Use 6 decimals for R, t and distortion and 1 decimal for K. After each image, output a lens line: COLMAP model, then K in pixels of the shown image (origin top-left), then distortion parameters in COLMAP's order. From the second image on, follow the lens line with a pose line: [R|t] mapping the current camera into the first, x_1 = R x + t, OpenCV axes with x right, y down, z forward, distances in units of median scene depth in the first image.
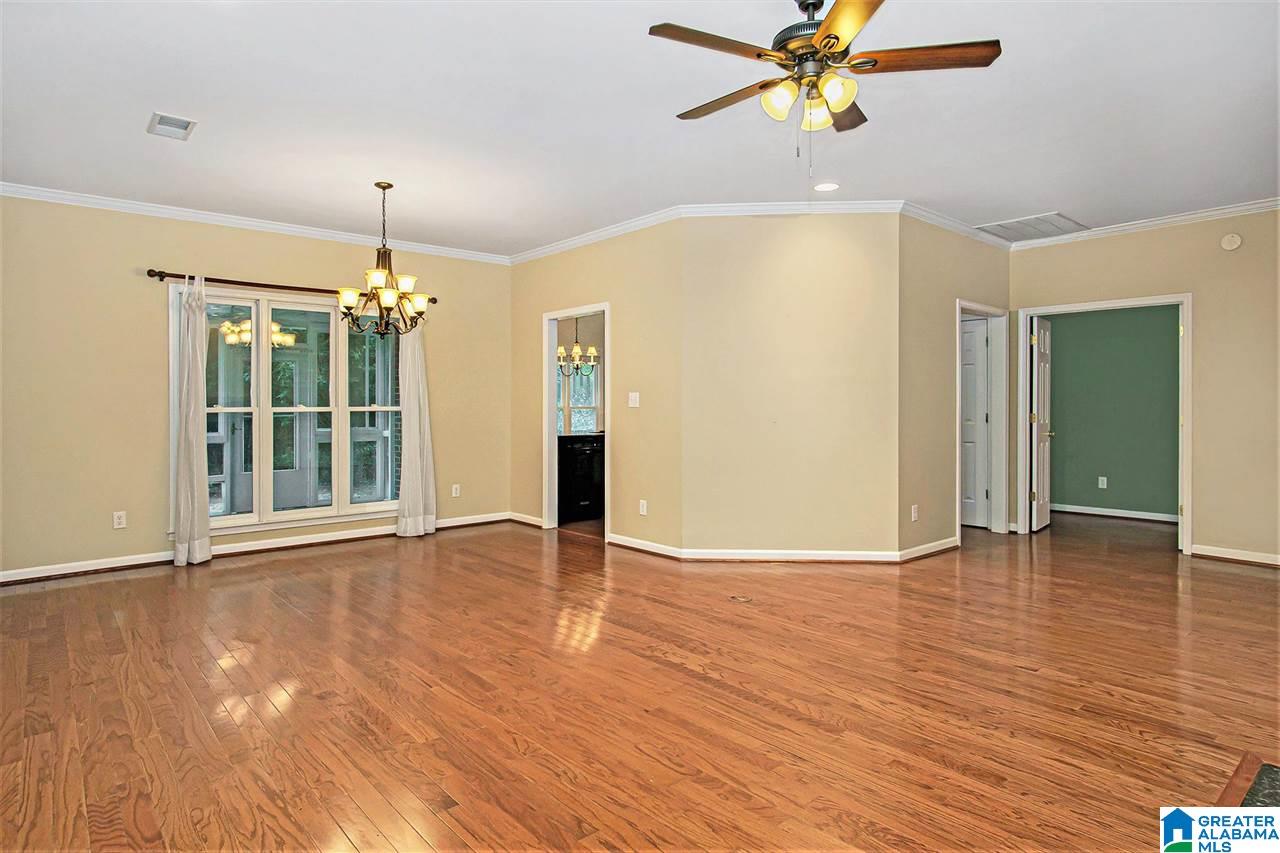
lens RADIAL K [[704.1, 0, 652.5], [0, 704.1, 400.7], [0, 0, 1]] dist [-0.007535, -0.003159]
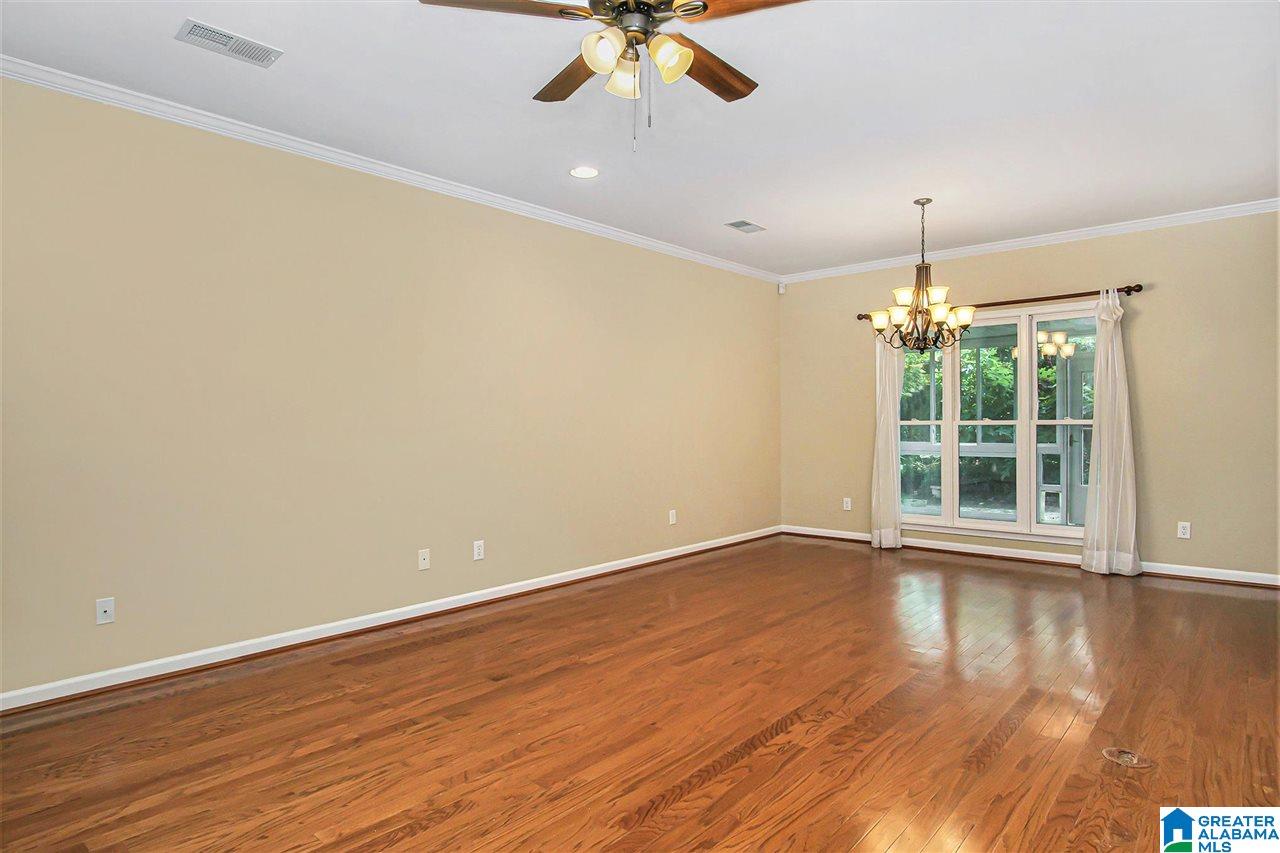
lens RADIAL K [[704.1, 0, 656.6], [0, 704.1, 414.2], [0, 0, 1]] dist [-0.007535, -0.003159]
pose [[0.145280, -0.008828, -0.989351, 0.779691], [0.016478, 0.999843, -0.006502, -0.002576], [0.989253, -0.015358, 0.145403, 0.665032]]
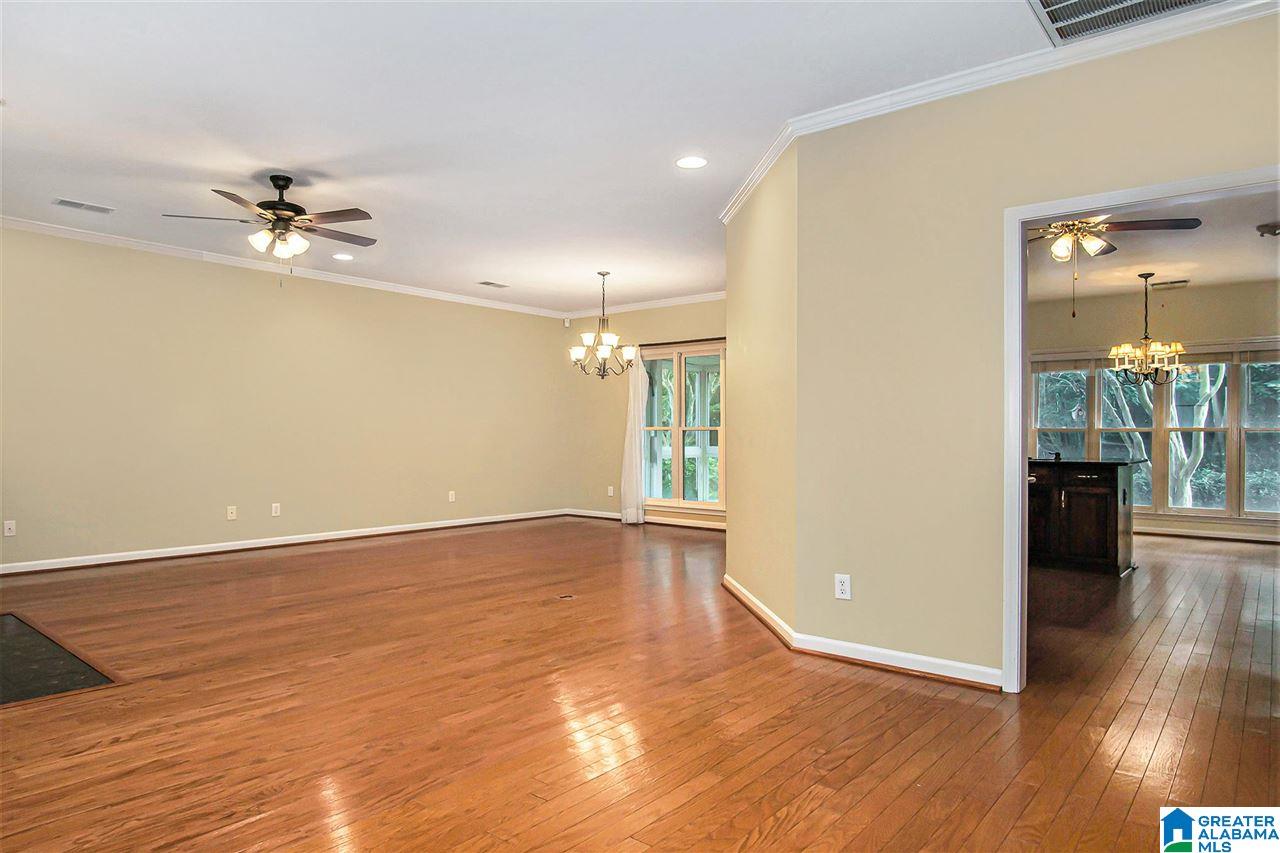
lens RADIAL K [[758.6, 0, 665.5], [0, 758.6, 435.9], [0, 0, 1]] dist [0.010259, -0.000835]
pose [[0.189010, 0.007539, -0.981946, 1.654461], [0.007929, 0.999926, 0.009203, 0.021495], [0.981943, -0.009525, 0.188936, 1.161895]]
